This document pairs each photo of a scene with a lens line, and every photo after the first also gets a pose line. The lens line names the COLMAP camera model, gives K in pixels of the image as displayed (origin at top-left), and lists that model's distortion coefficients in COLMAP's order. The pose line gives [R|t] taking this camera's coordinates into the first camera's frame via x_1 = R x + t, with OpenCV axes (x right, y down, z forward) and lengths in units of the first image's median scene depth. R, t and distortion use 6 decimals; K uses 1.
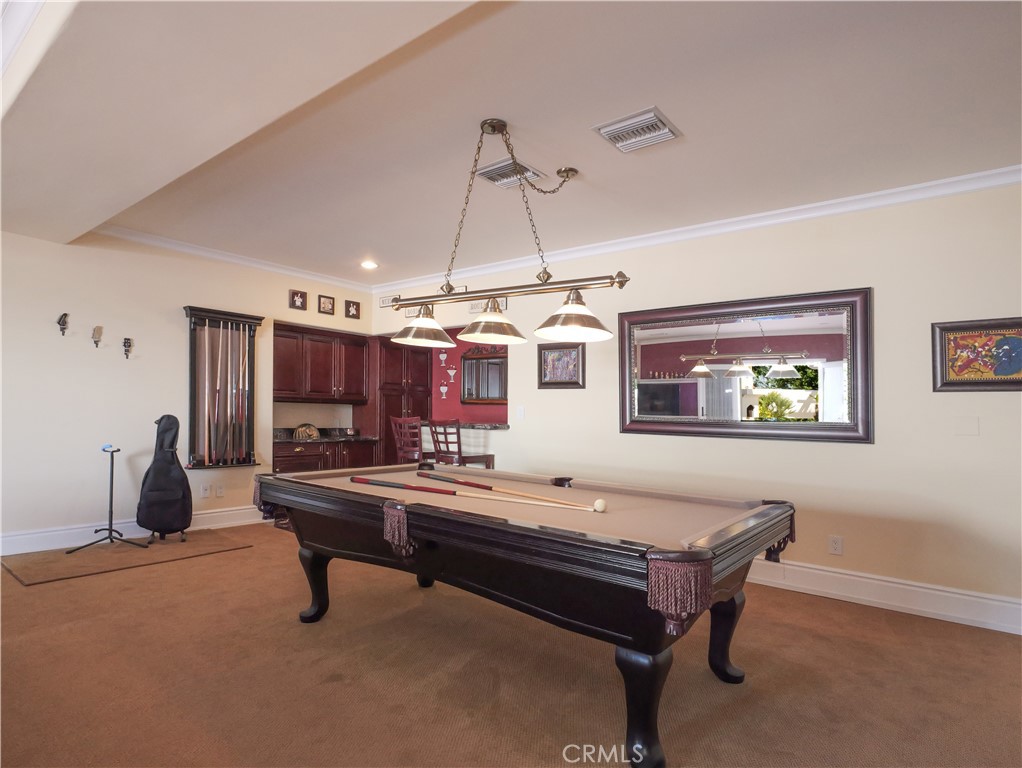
lens RADIAL K [[551.6, 0, 507.1], [0, 551.6, 433.0], [0, 0, 1]] dist [-0.001290, -0.000674]
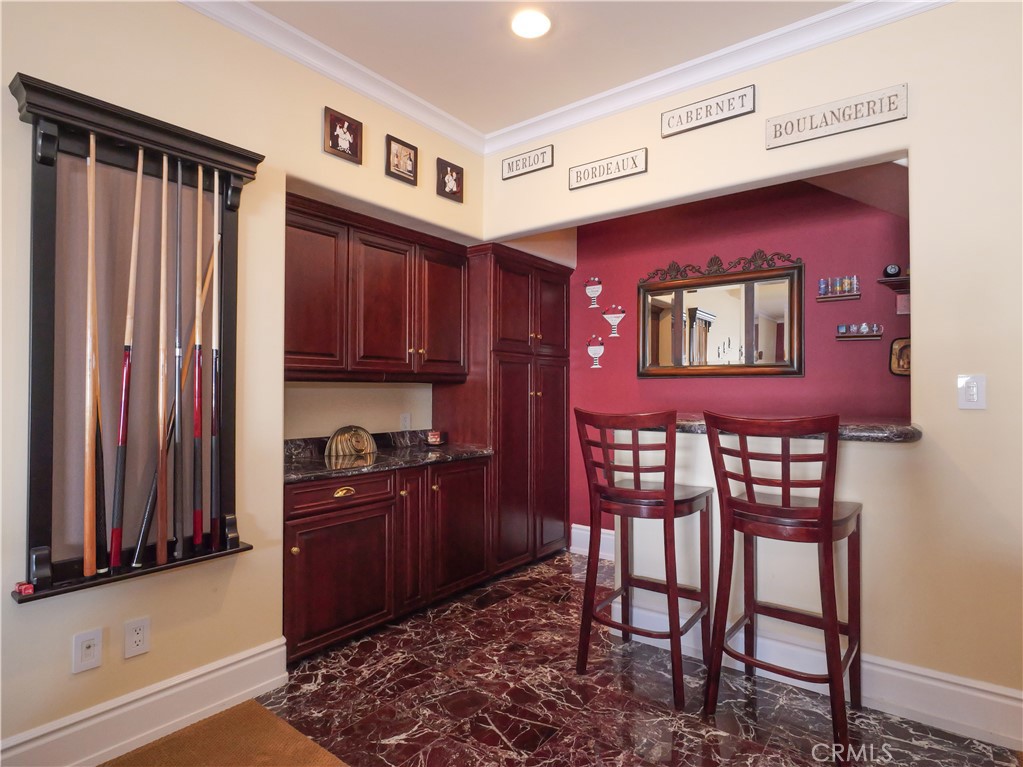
lens RADIAL K [[531.3, 0, 485.2], [0, 531.3, 374.9], [0, 0, 1]] dist [-0.000625, 0.000305]
pose [[0.999513, -0.026342, -0.016736, -0.270468], [0.025161, 0.997418, -0.067269, -0.031105], [0.018465, 0.066815, 0.997595, 0.614500]]
